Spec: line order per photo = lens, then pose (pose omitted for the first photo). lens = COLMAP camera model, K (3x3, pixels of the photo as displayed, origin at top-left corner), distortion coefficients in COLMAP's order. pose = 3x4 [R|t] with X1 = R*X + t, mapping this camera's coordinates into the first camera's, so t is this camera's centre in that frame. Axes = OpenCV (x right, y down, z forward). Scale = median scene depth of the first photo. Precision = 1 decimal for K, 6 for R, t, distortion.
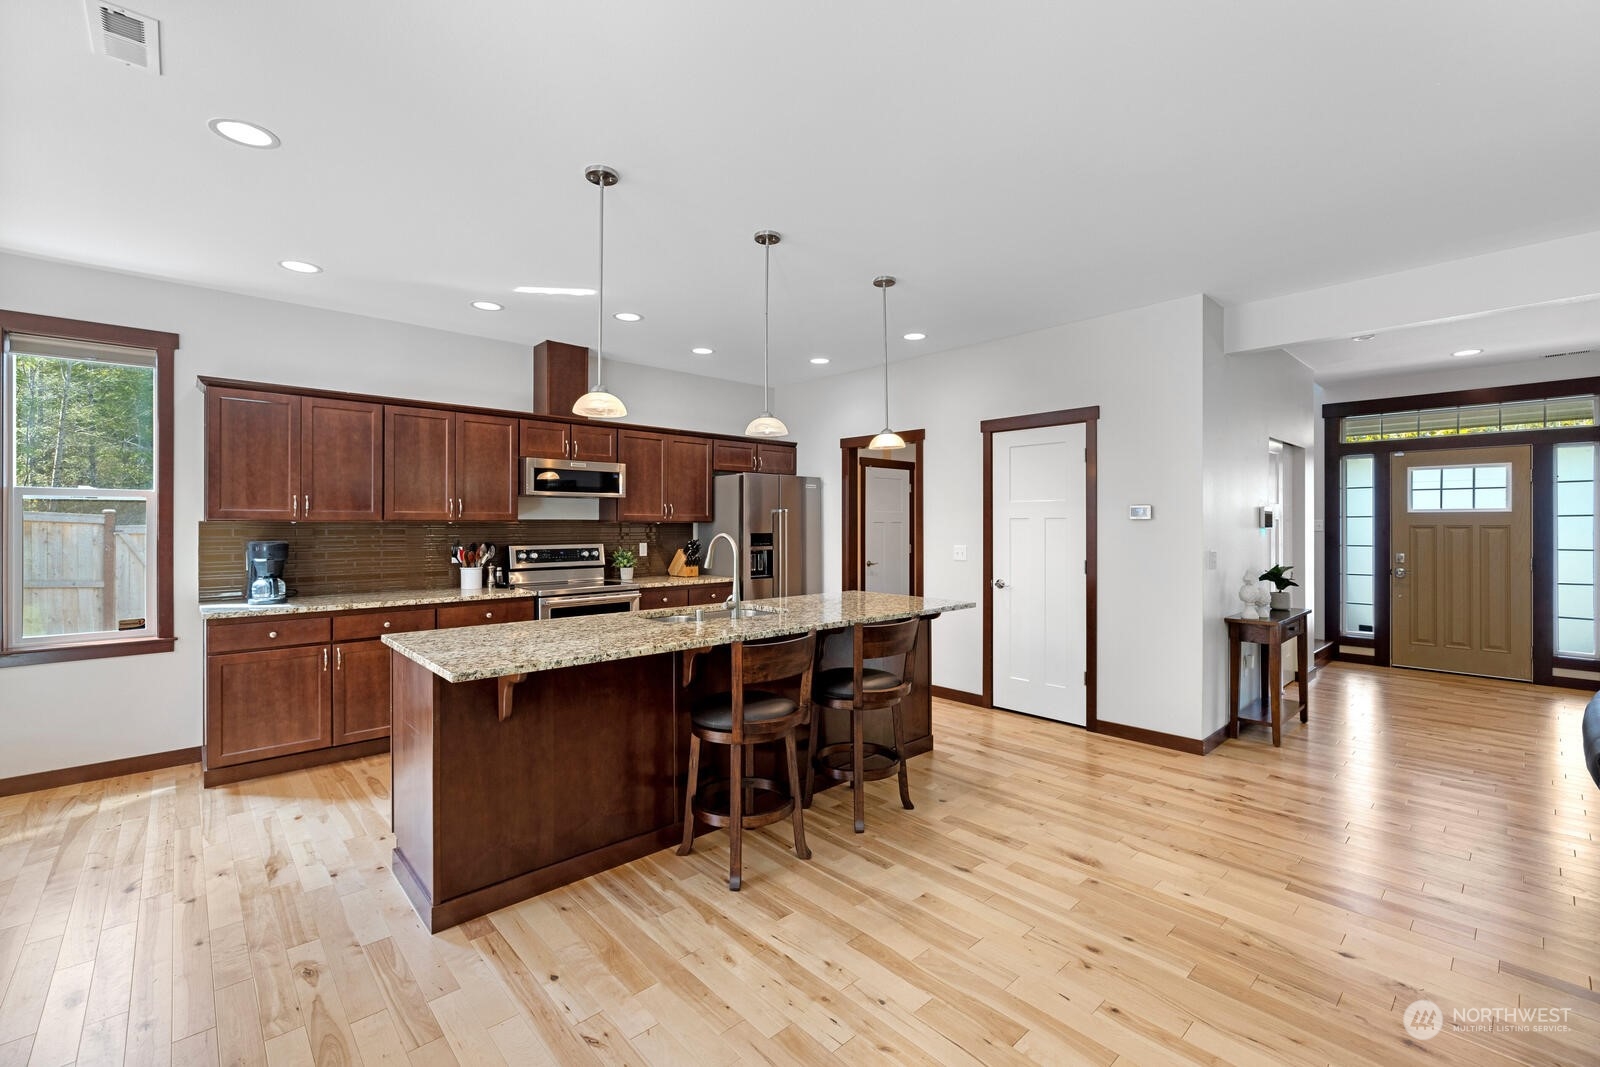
lens RADIAL K [[682.4, 0, 802.1], [0, 682.4, 524.6], [0, 0, 1]] dist [-0.001010, 0.000224]
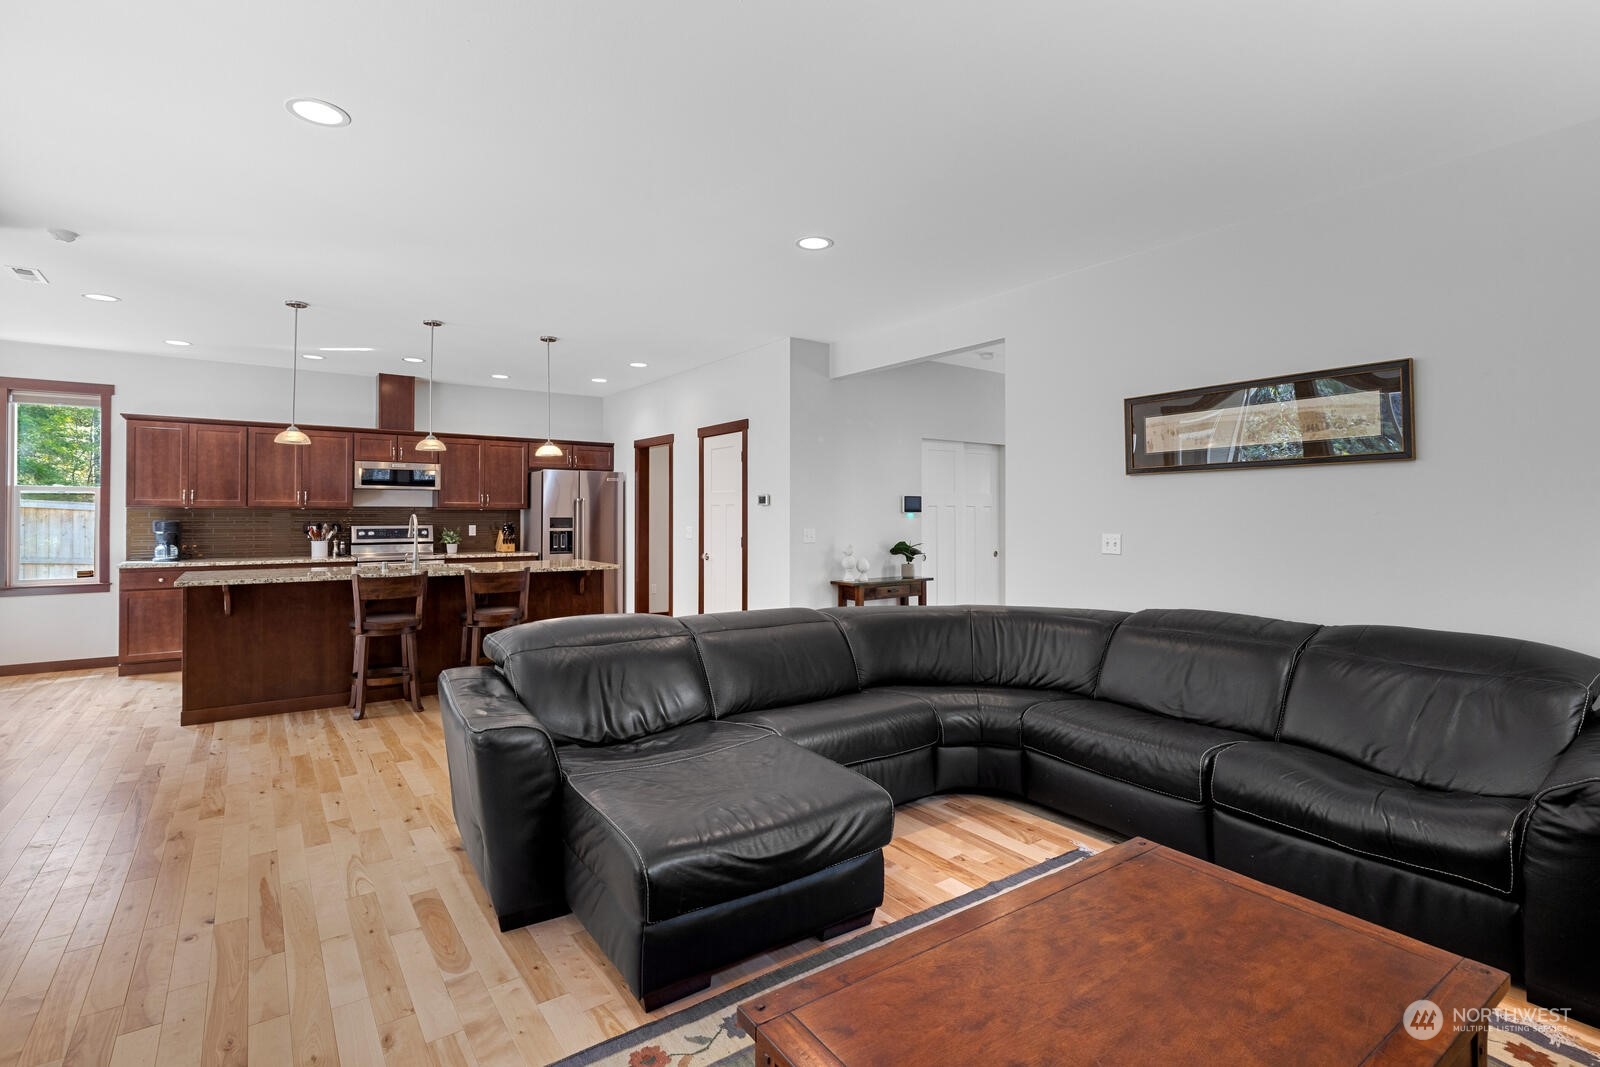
lens RADIAL K [[767.2, 0, 796.3], [0, 767.2, 510.5], [0, 0, 1]] dist [-0.000609, 0.000385]
pose [[0.992440, -0.000144, -0.122729, 0.689591], [-0.000747, 0.999974, -0.007209, 0.011805], [0.122727, 0.007246, 0.992414, -0.438007]]
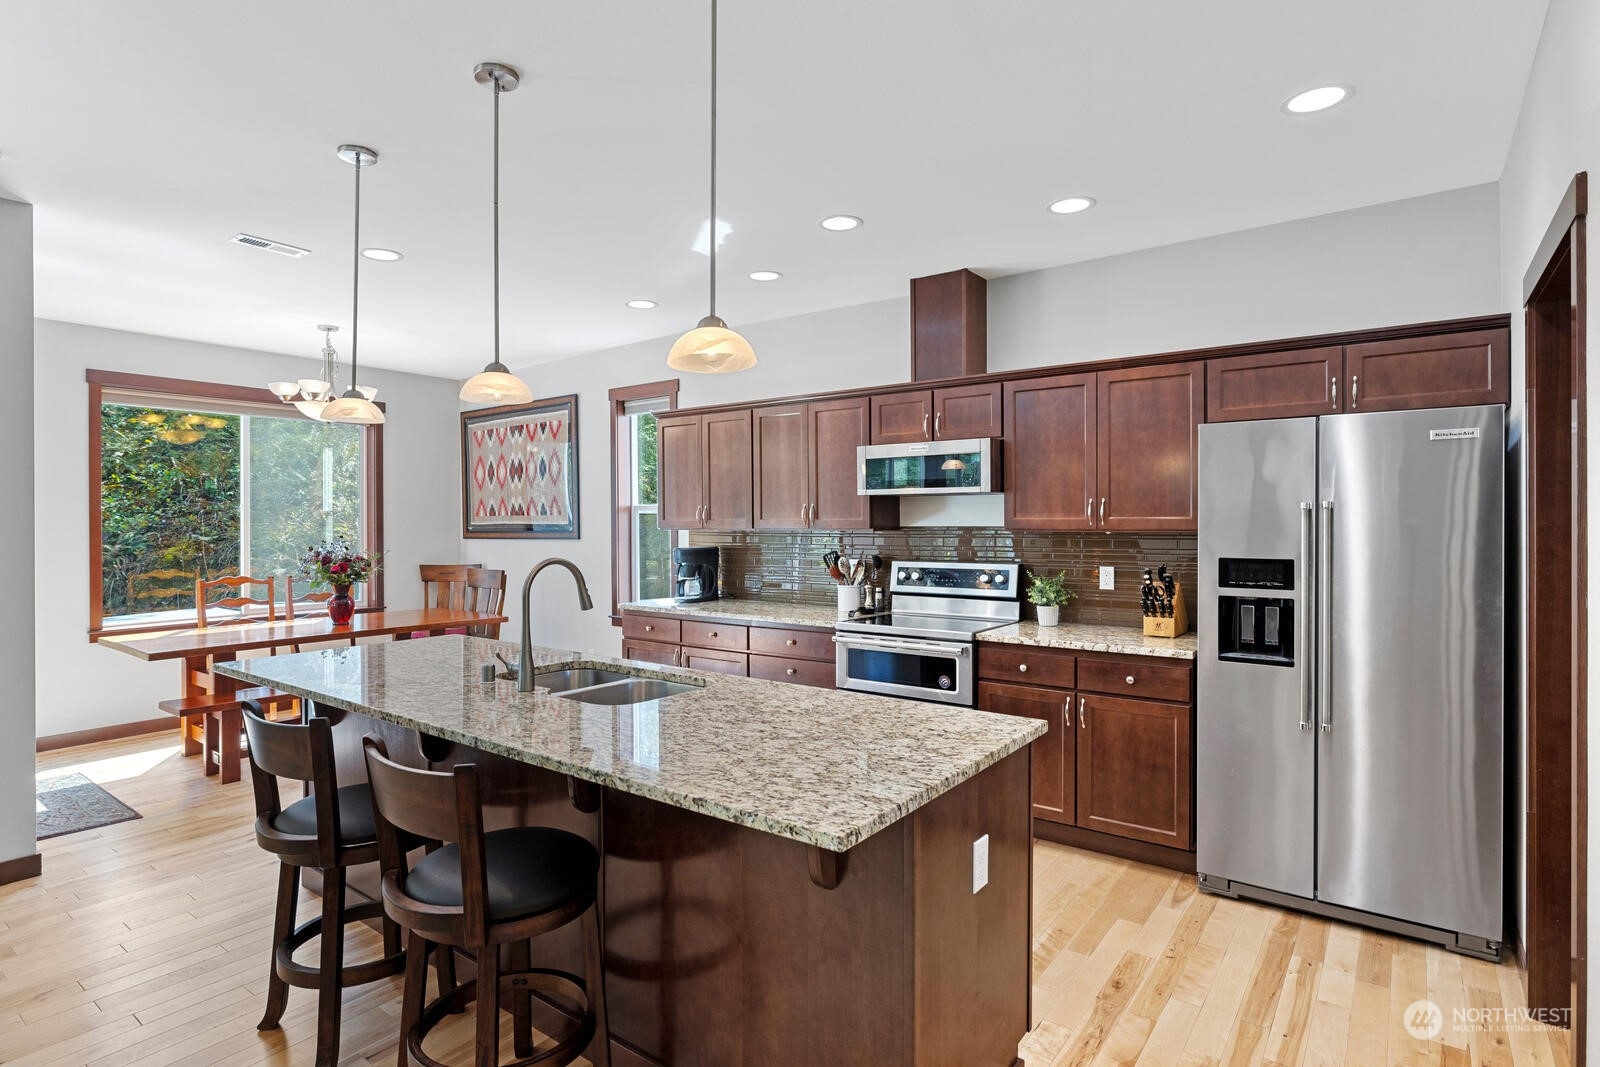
lens RADIAL K [[818.0, 0, 803.3], [0, 818.0, 523.7], [0, 0, 1]] dist [-0.001812, 0.000824]
pose [[0.189978, 0.001180, -0.981788, 0.502468], [0.002303, 0.999996, 0.001647, -0.014024], [0.981786, -0.002574, 0.189975, 0.789751]]
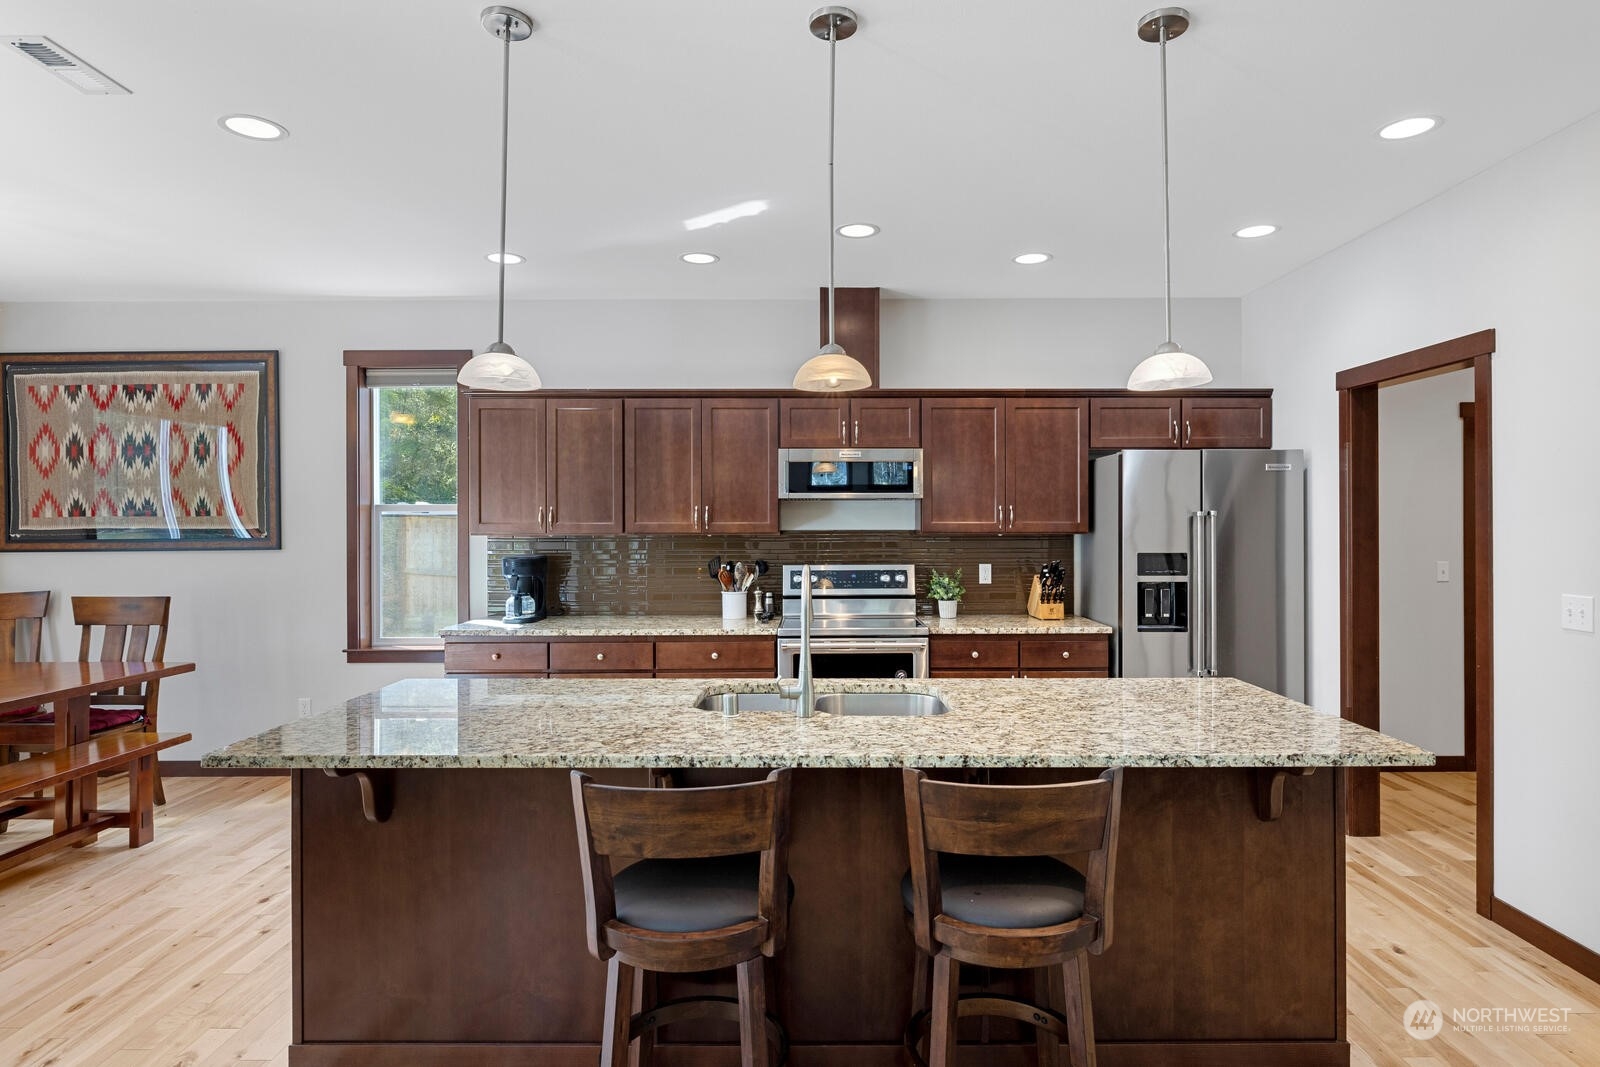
lens RADIAL K [[864.1, 0, 821.8], [0, 864.1, 521.4], [0, 0, 1]] dist [-0.002998, 0.001176]
pose [[0.736306, -0.004633, -0.676633, 0.283843], [0.002249, 0.999988, -0.004400, -0.014804], [0.676645, 0.001718, 0.736307, 0.341950]]
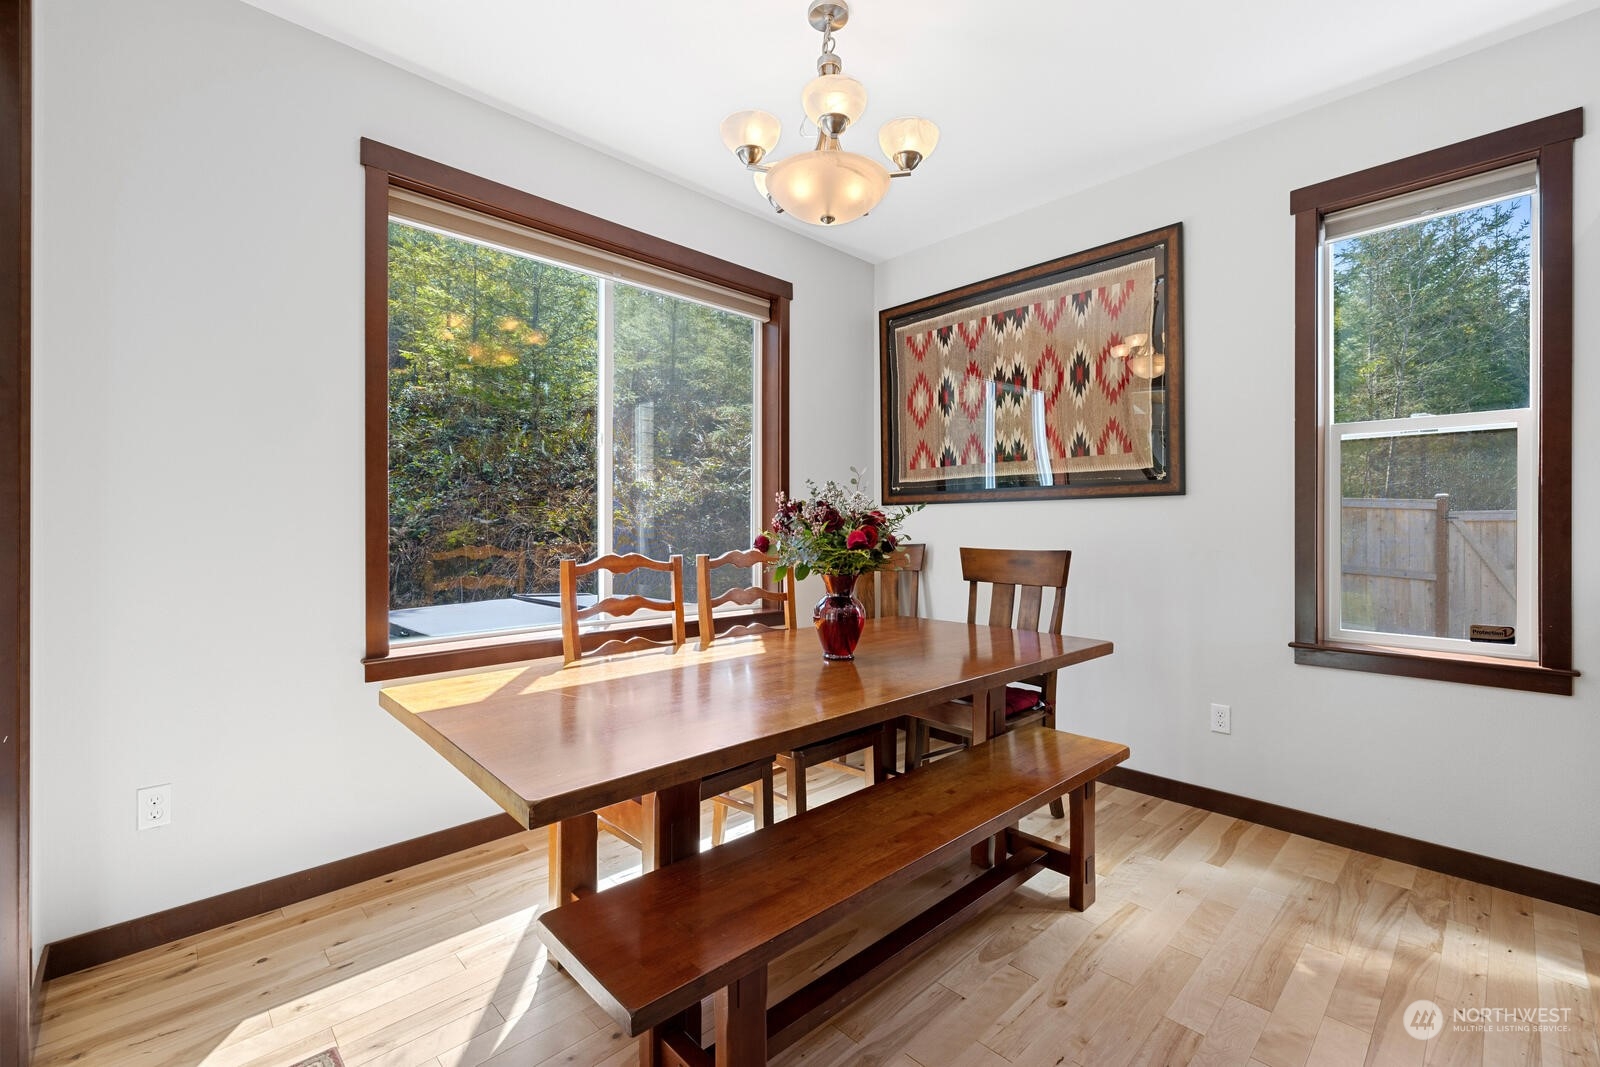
lens RADIAL K [[682.4, 0, 802.1], [0, 682.4, 524.6], [0, 0, 1]] dist [-0.001010, 0.000224]
pose [[0.027632, -0.000253, -0.999618, -0.331235], [-0.000833, 1.000000, -0.000277, 0.041693], [0.999618, 0.000841, 0.027632, 0.311489]]
